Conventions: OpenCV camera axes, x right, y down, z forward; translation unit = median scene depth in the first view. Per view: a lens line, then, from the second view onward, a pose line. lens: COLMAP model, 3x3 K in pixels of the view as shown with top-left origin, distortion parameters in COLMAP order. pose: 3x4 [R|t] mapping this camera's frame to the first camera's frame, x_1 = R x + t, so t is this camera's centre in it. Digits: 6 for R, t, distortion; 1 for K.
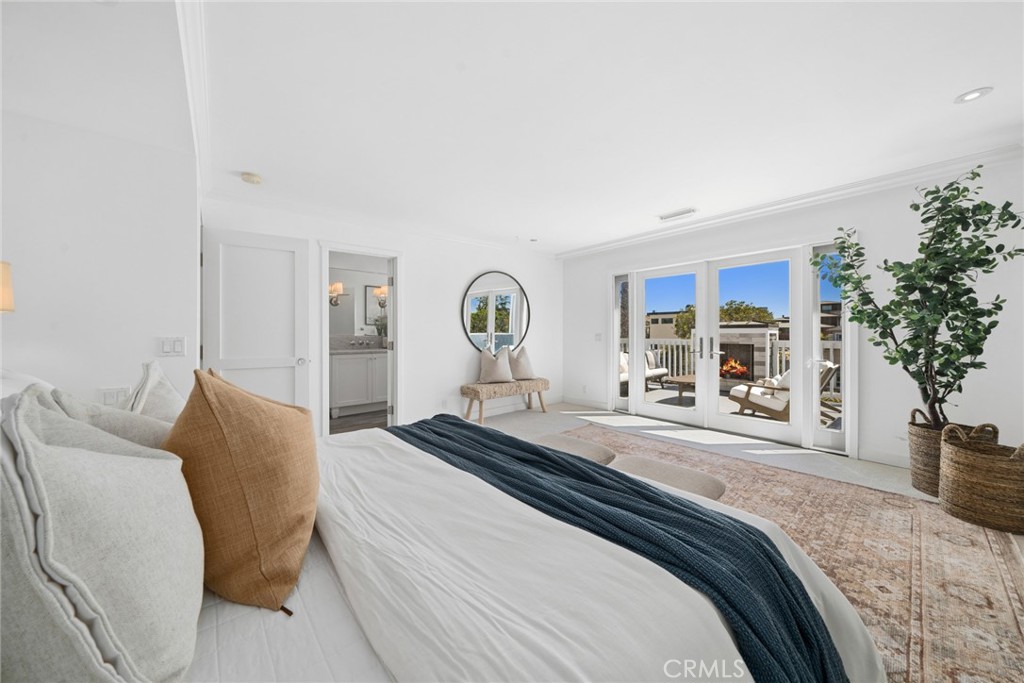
lens RADIAL K [[354.0, 0, 512.0], [0, 354.0, 341.5], [0, 0, 1]] dist [-0.000755, -0.000047]
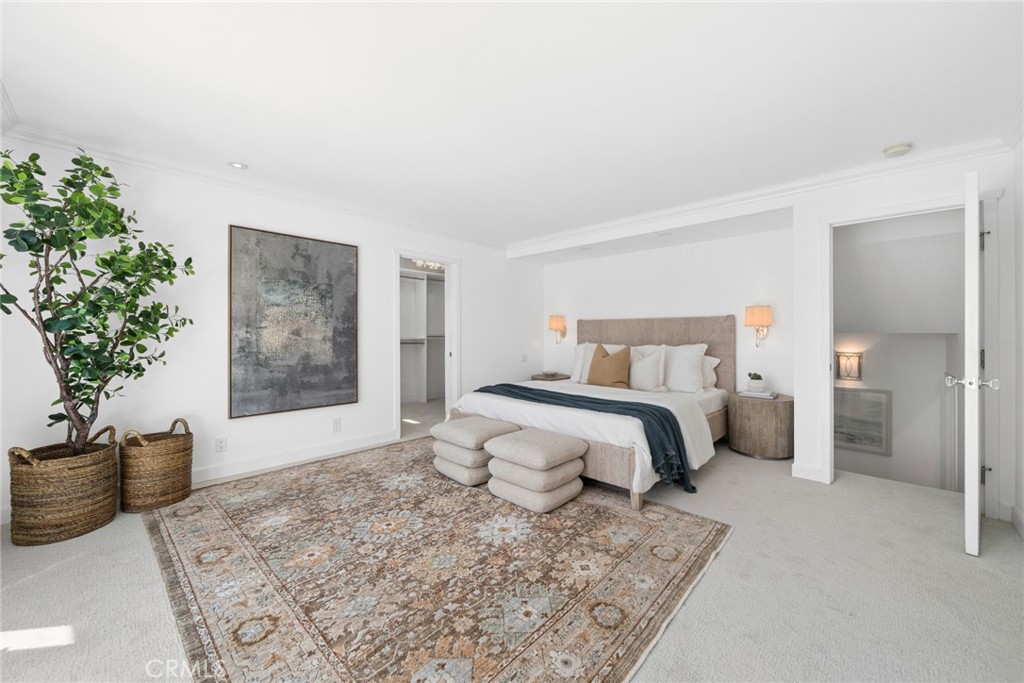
lens RADIAL K [[378.3, 0, 512.0], [0, 378.3, 341.5], [0, 0, 1]] dist [0.000011, -0.000001]
pose [[-0.994641, 0.001901, -0.103371, 0.196035], [-0.002109, 0.999250, 0.038671, -0.026690], [0.103367, 0.038682, -0.993891, 1.276657]]
